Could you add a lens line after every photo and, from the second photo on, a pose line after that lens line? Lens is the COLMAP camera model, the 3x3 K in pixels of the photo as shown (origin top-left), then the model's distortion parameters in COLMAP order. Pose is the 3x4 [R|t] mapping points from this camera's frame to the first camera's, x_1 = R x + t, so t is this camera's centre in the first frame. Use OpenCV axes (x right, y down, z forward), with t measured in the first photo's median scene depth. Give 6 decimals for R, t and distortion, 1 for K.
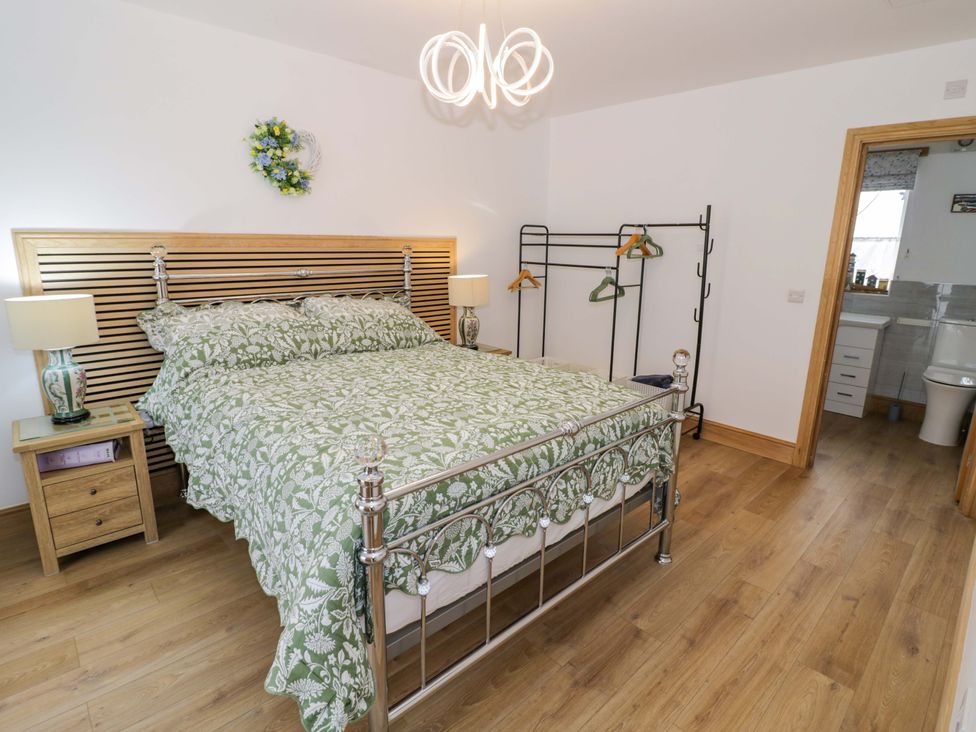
lens RADIAL K [[507.2, 0, 487.0], [0, 507.2, 360.3], [0, 0, 1]] dist [-0.004079, -0.010920]
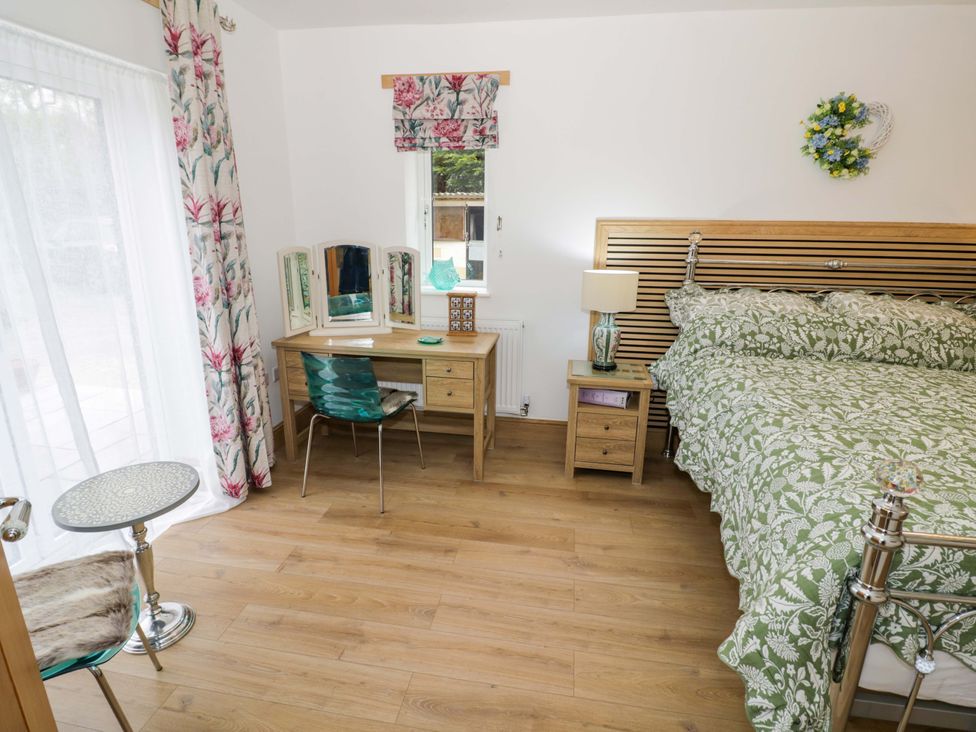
lens RADIAL K [[507.2, 0, 483.7], [0, 507.2, 359.4], [0, 0, 1]] dist [-0.004079, -0.010920]
pose [[0.603691, 0.199314, -0.771901, -0.021511], [-0.181604, 0.977168, 0.110287, 0.010093], [0.776259, 0.073601, 0.626103, -0.046516]]
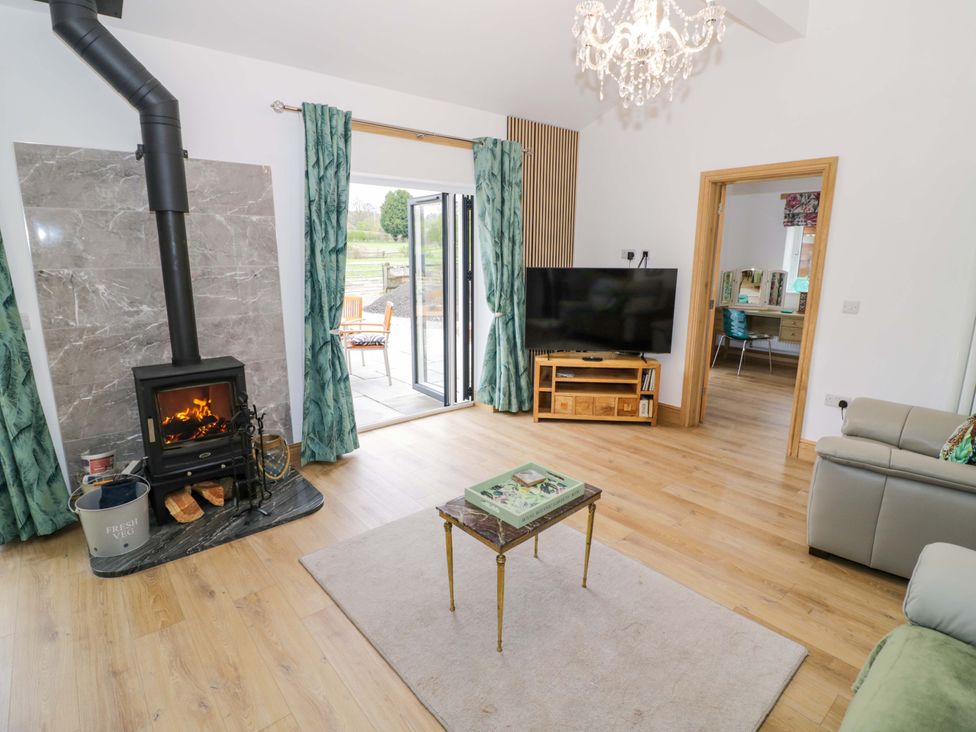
lens RADIAL K [[507.2, 0, 489.5], [0, 507.2, 364.0], [0, 0, 1]] dist [-0.004079, -0.010920]
pose [[-0.048420, 0.195548, -0.979498, 1.894563], [-0.232355, 0.951540, 0.201452, 0.233789], [0.971425, 0.237345, -0.000637, -0.935678]]
